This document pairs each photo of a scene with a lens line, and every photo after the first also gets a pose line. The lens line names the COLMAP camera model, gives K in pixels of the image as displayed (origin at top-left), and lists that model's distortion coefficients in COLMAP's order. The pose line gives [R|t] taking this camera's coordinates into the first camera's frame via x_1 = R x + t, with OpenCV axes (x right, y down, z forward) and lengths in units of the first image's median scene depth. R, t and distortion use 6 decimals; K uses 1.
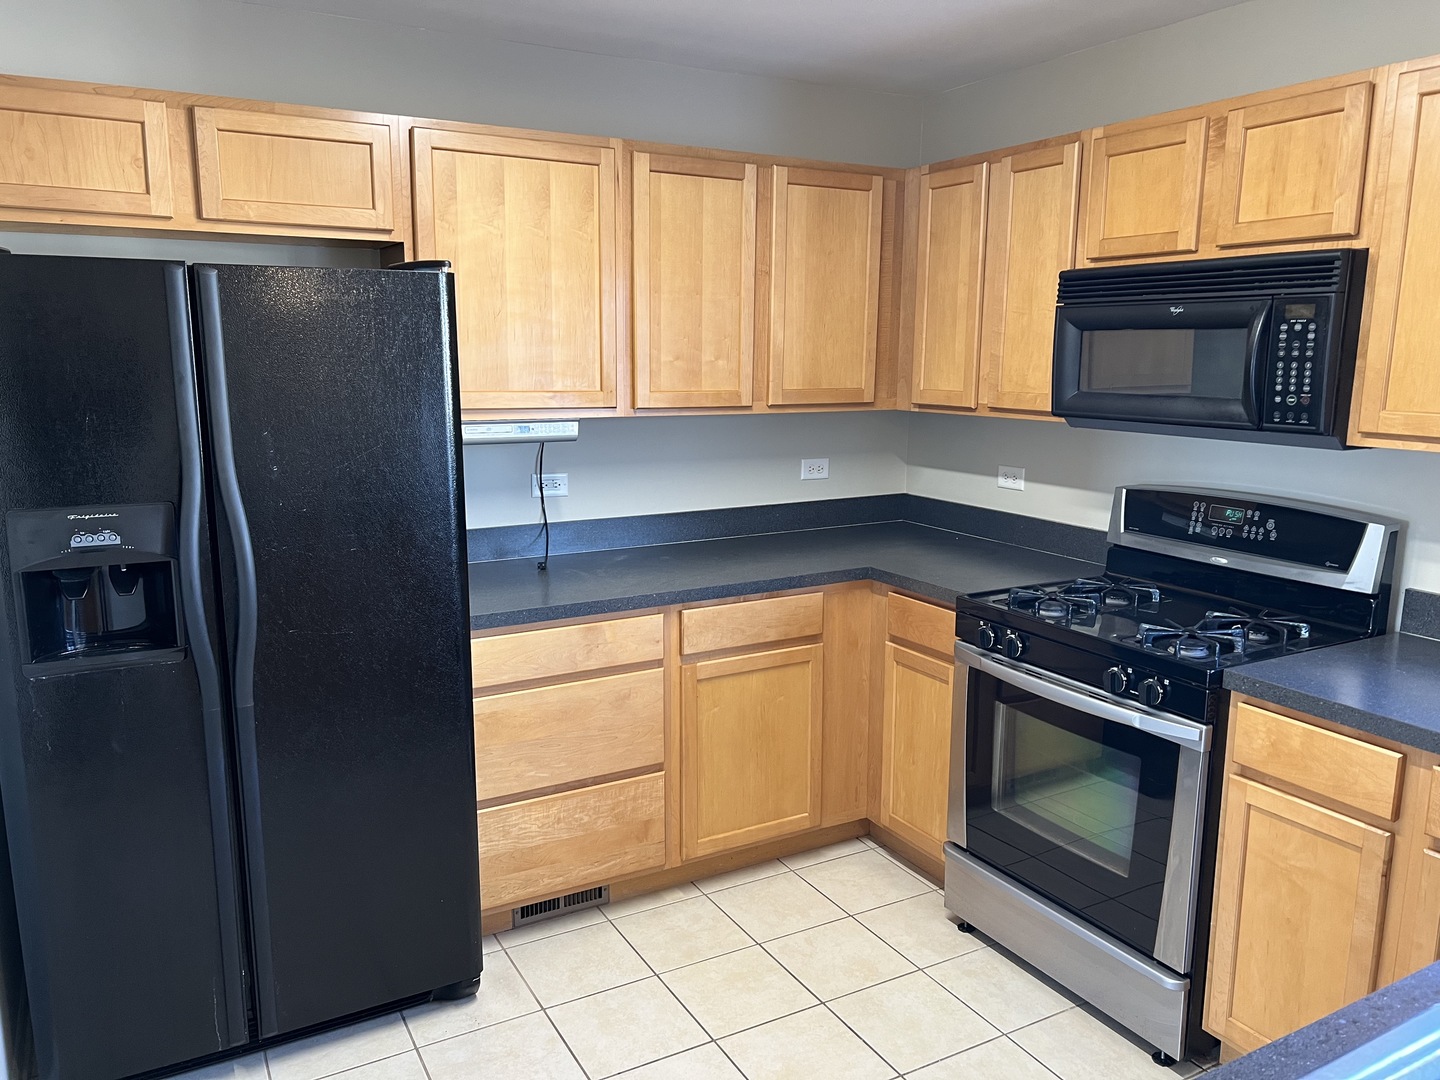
lens RADIAL K [[1102.5, 0, 720.0], [0, 1102.5, 540.0], [0, 0, 1]] dist [0.132421, -0.115741]
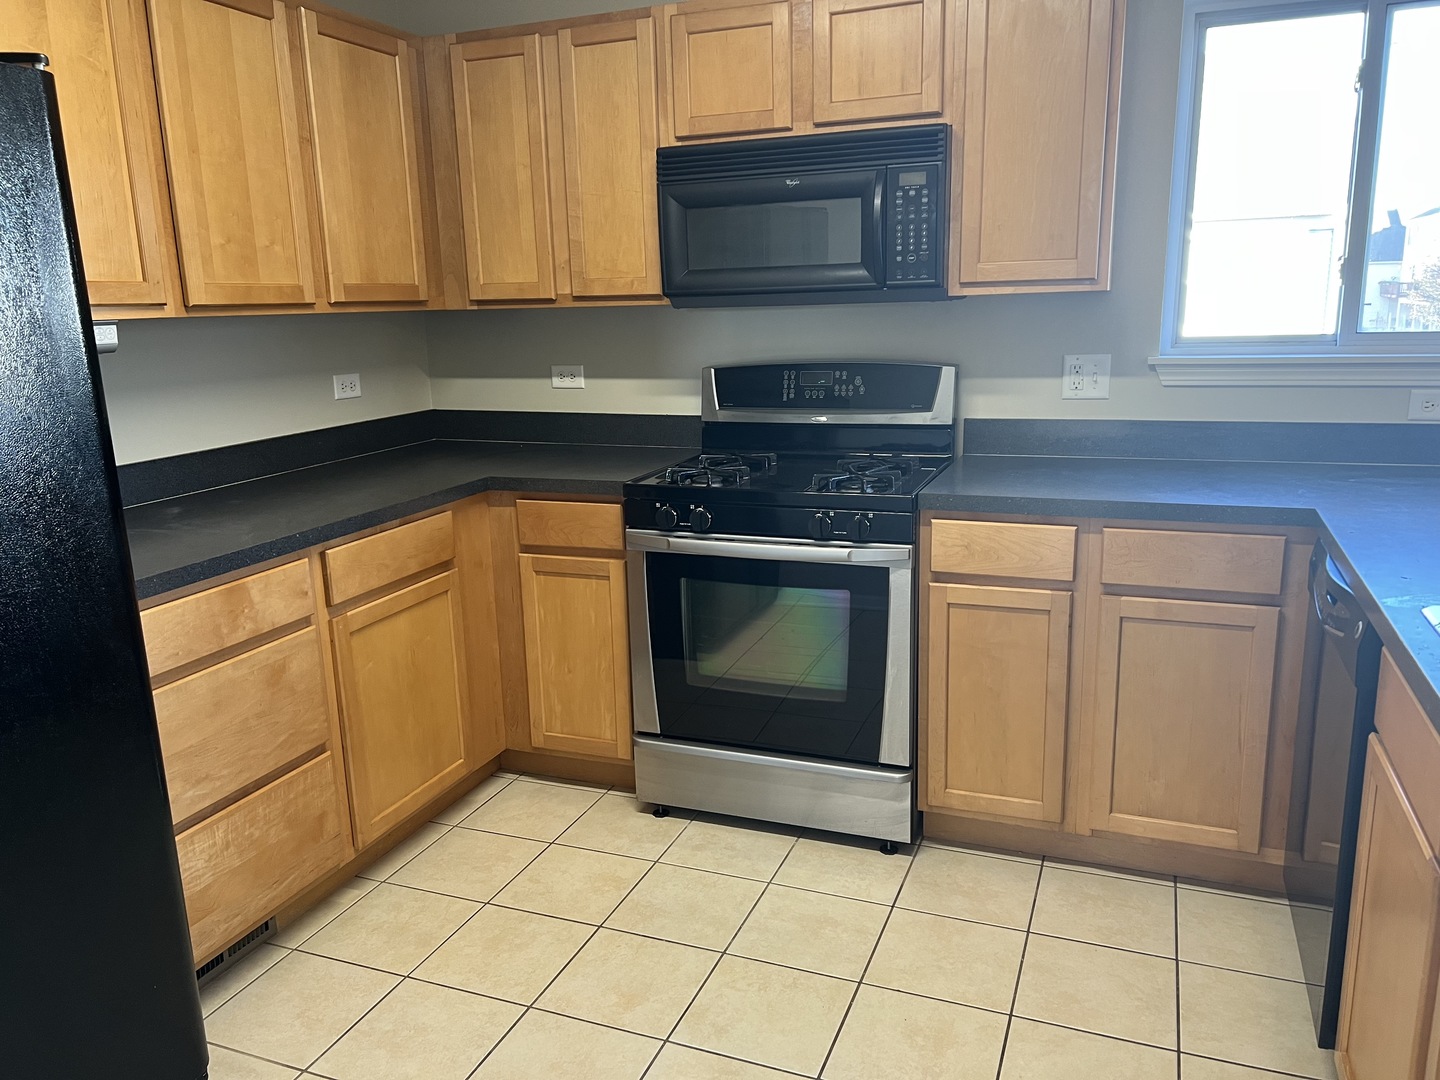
lens RADIAL K [[1093.8, 0, 720.0], [0, 1093.8, 540.0], [0, 0, 1]] dist [0.090641, -0.109824]
pose [[0.783289, -0.164524, 0.599491, -0.285055], [0.142528, 0.986184, 0.084422, 0.028458], [-0.605098, 0.019317, 0.795917, 0.178206]]
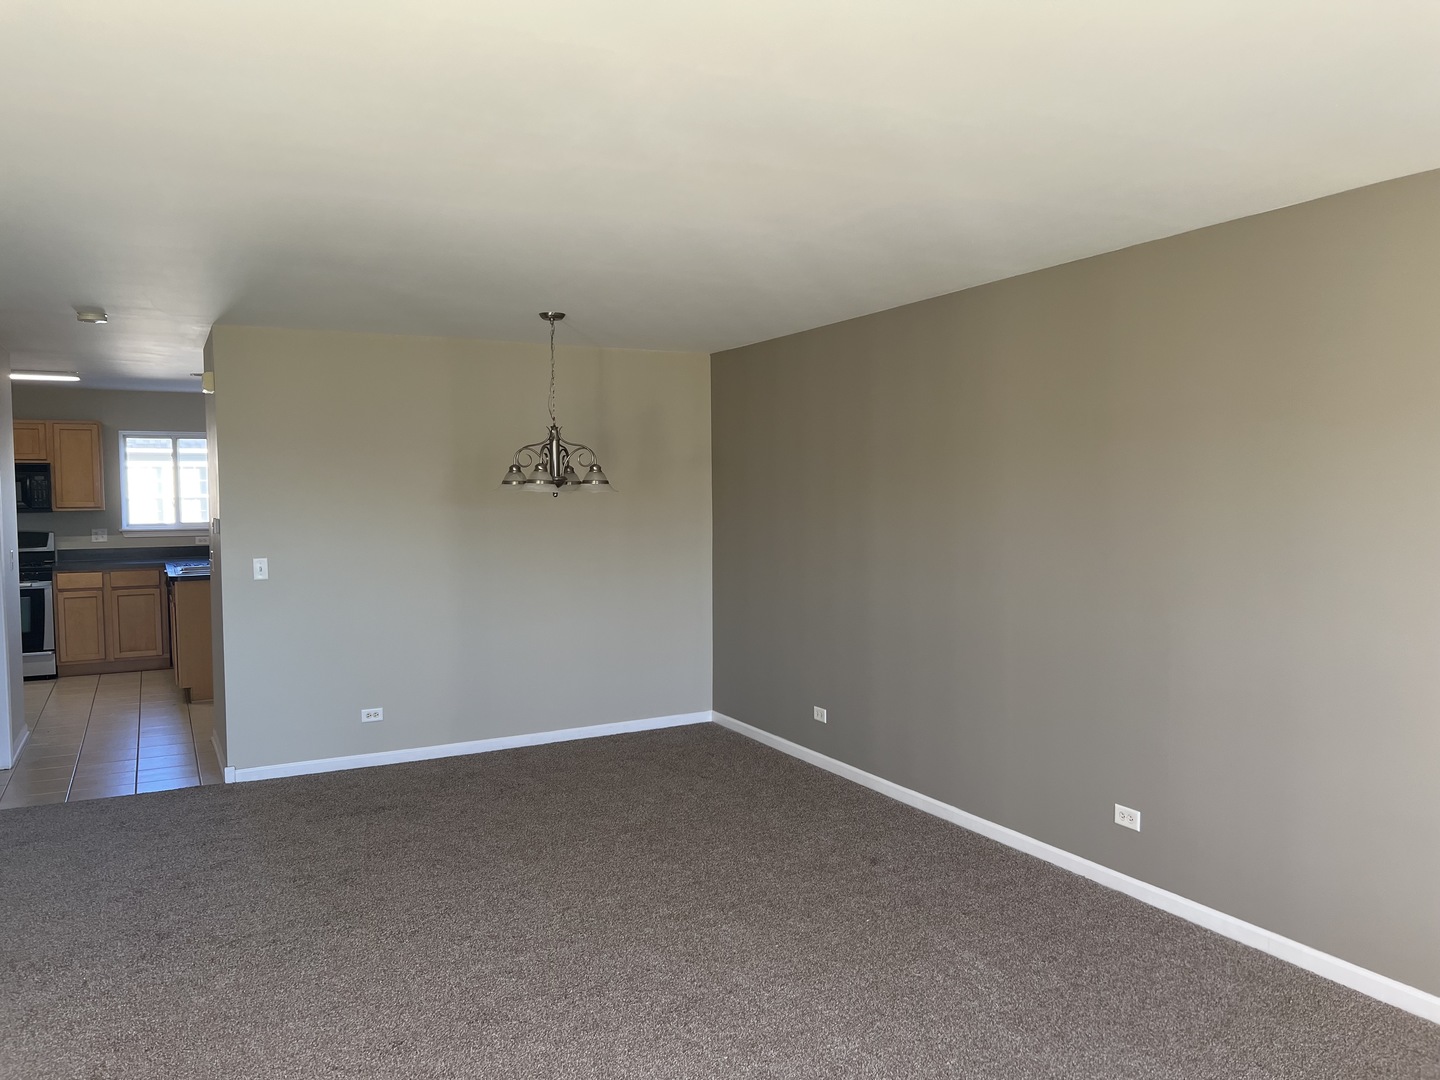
lens RADIAL K [[1074.6, 0, 750.5], [0, 1074.6, 543.4], [0, 0, 1]] dist [-0.008834, -0.006809]
pose [[0.014800, -0.065638, 0.997734, -2.405418], [0.184506, 0.980887, 0.061793, 0.187943], [-0.982720, 0.183174, 0.026627, -1.123102]]
